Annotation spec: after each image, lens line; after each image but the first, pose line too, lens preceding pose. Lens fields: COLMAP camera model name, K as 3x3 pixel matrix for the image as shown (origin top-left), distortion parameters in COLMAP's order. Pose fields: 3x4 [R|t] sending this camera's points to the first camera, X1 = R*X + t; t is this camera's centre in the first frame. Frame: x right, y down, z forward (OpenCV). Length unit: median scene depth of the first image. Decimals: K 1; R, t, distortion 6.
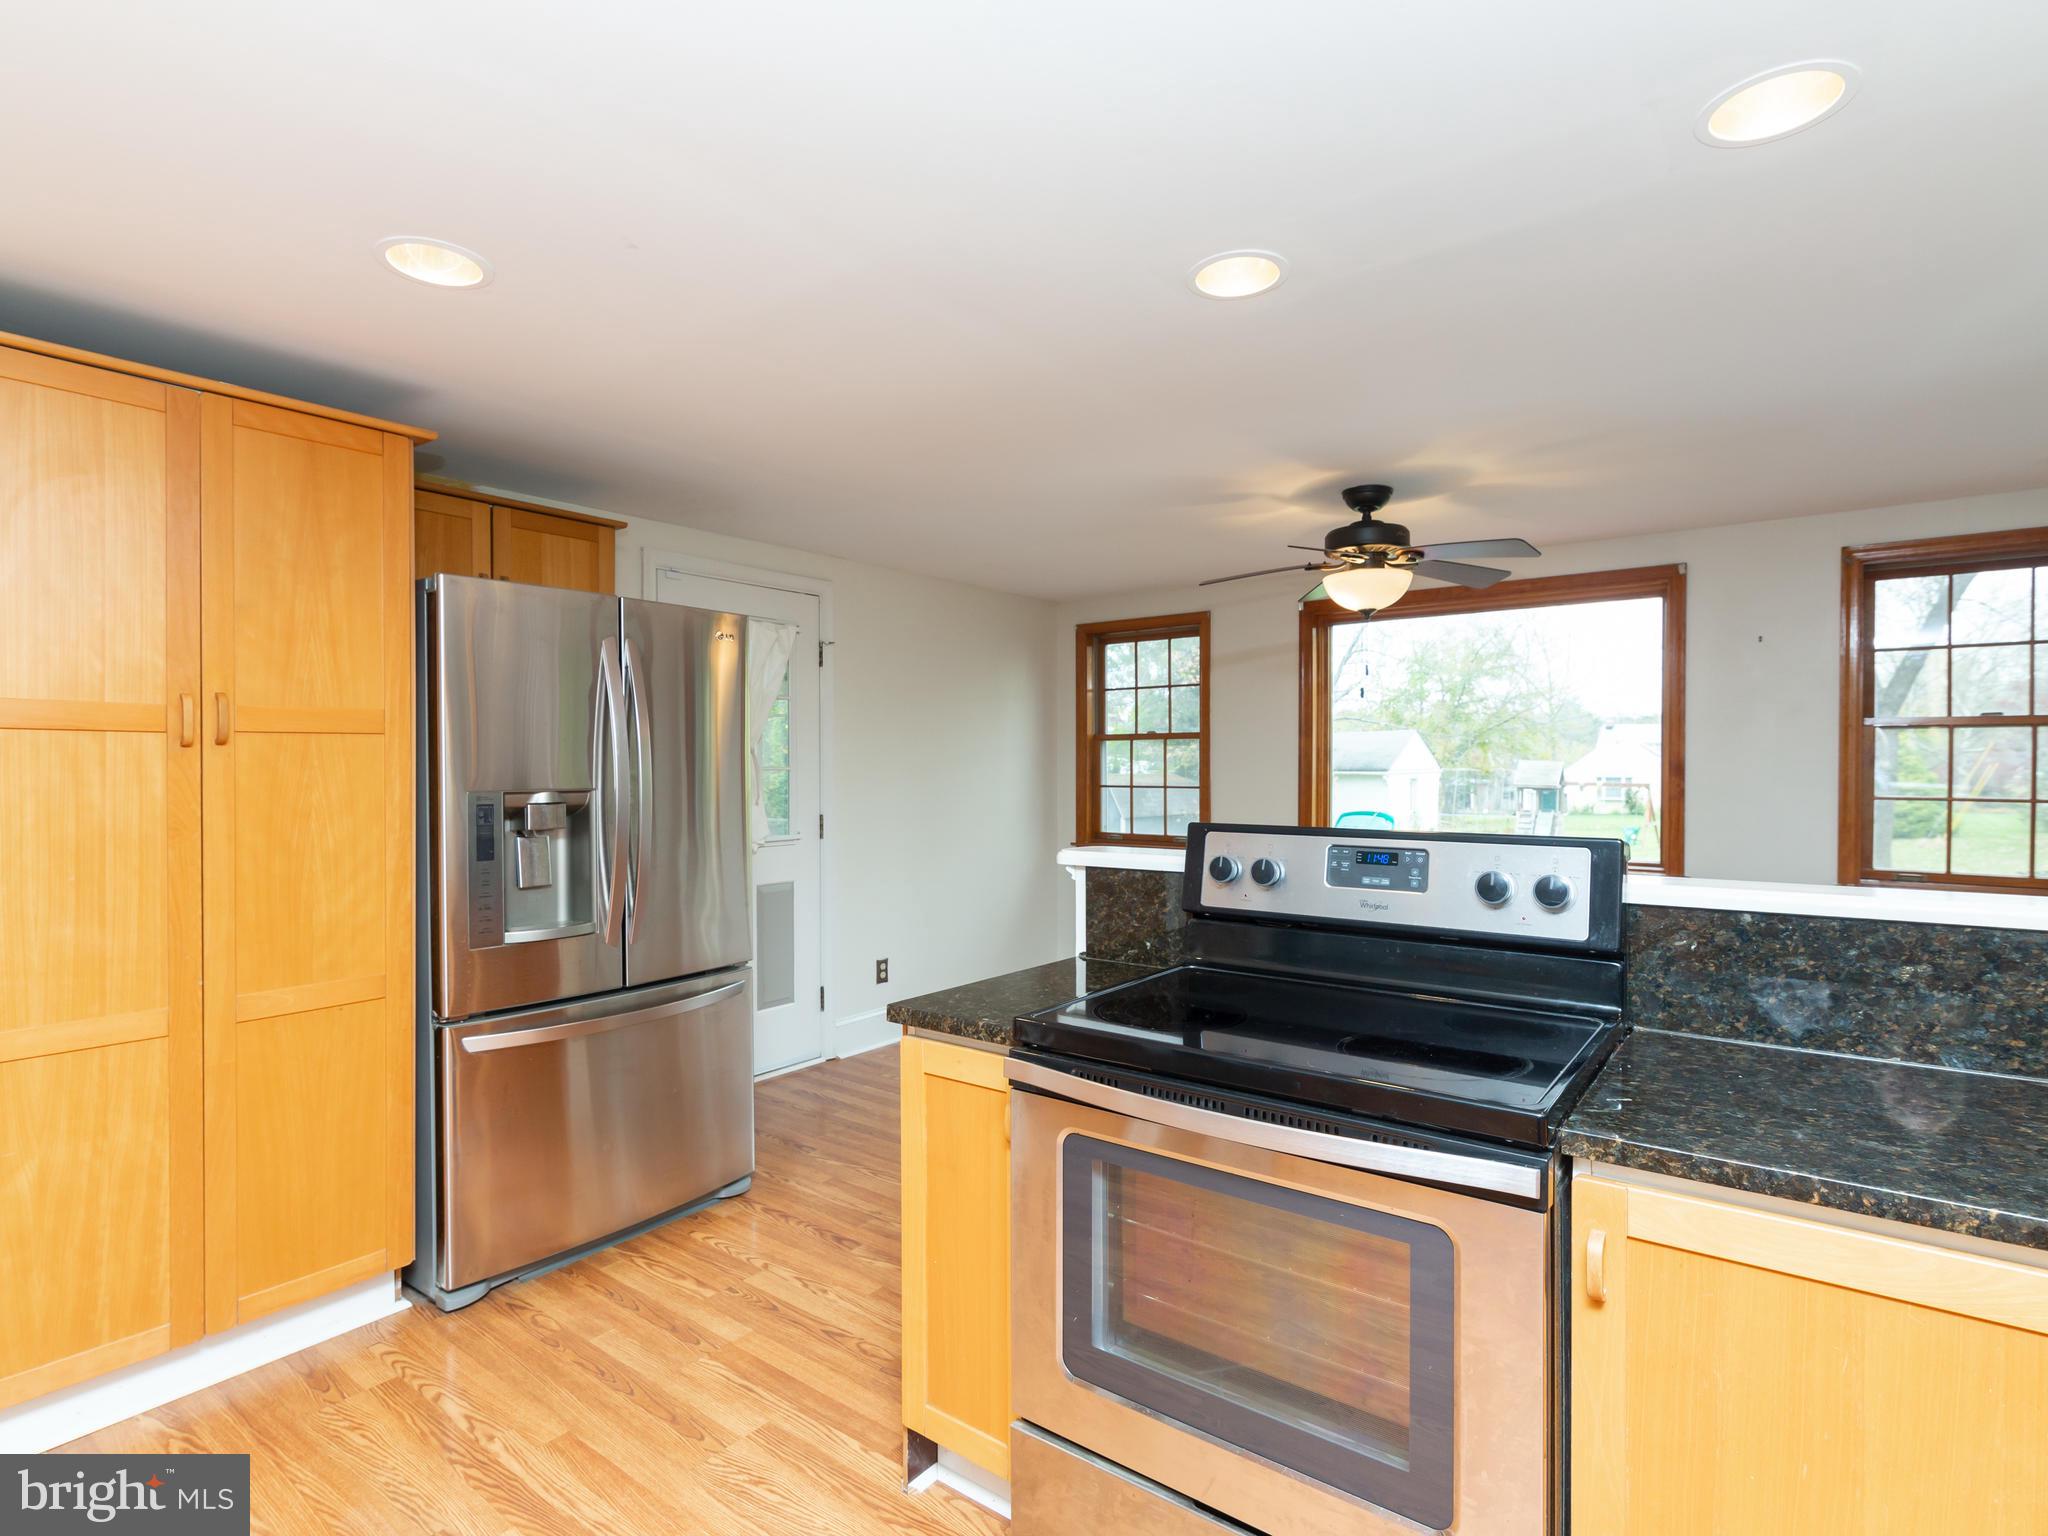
lens RADIAL K [[1042.4, 0, 1029.7], [0, 1042.4, 770.0], [0, 0, 1]] dist [0.004879, -0.004432]
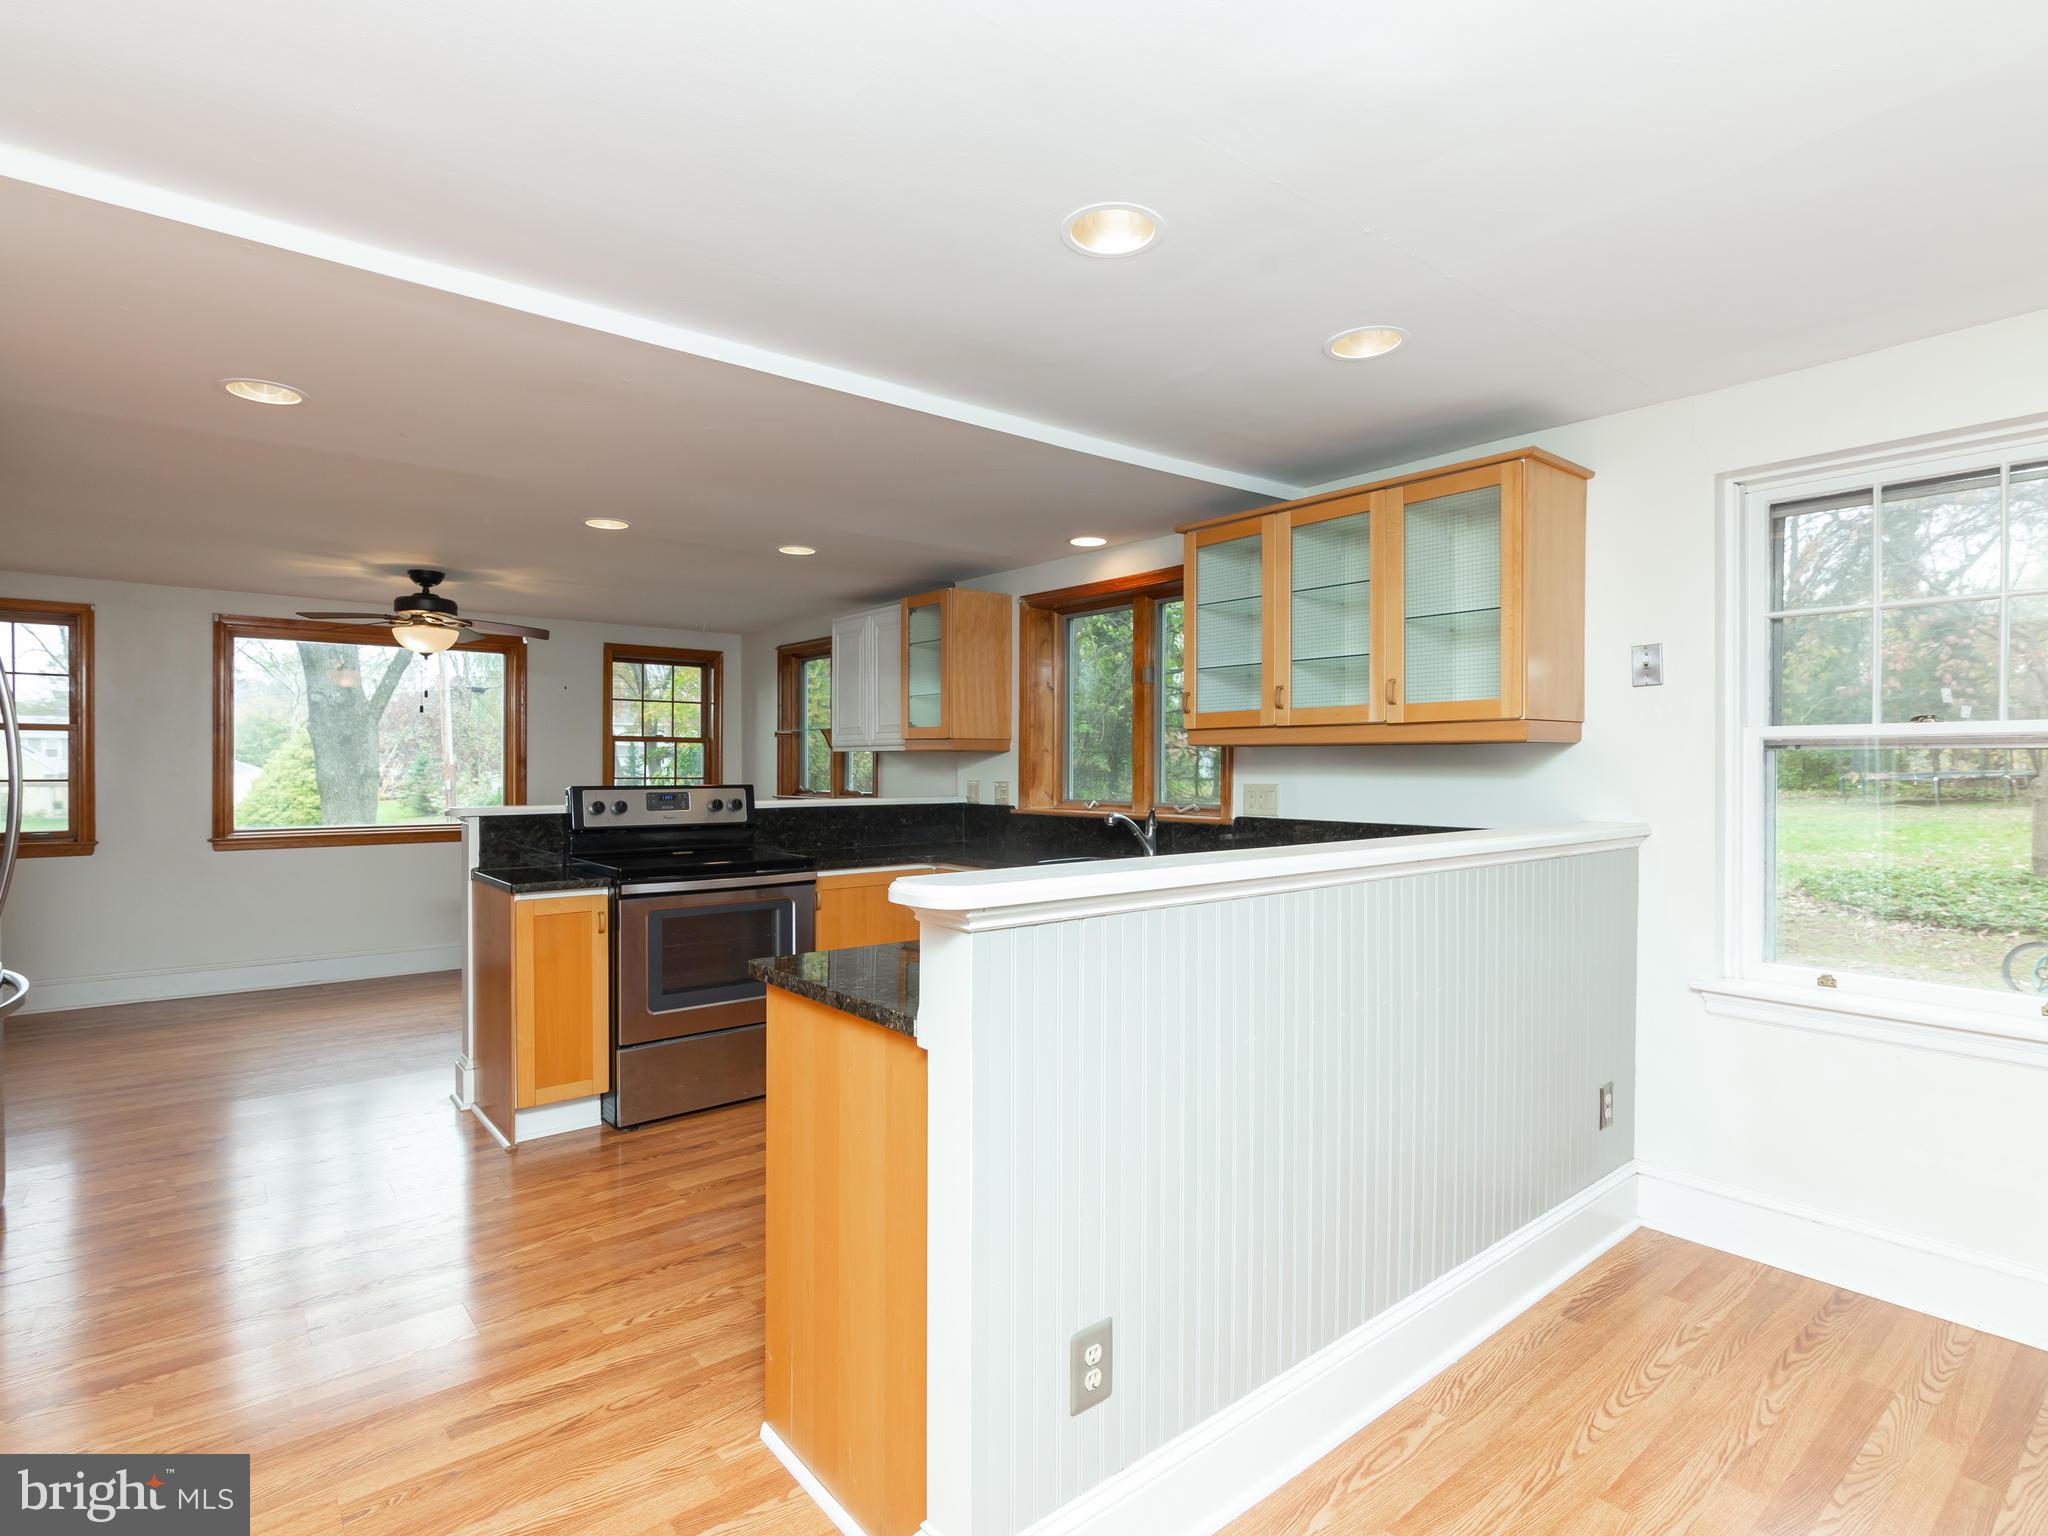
lens RADIAL K [[1042.4, 0, 1029.7], [0, 1042.4, 770.0], [0, 0, 1]] dist [0.004879, -0.004432]
pose [[0.224303, -0.005783, 0.974502, -1.594227], [0.004506, 0.999978, 0.004897, 0.014633], [-0.974509, 0.003293, 0.224324, -0.284749]]
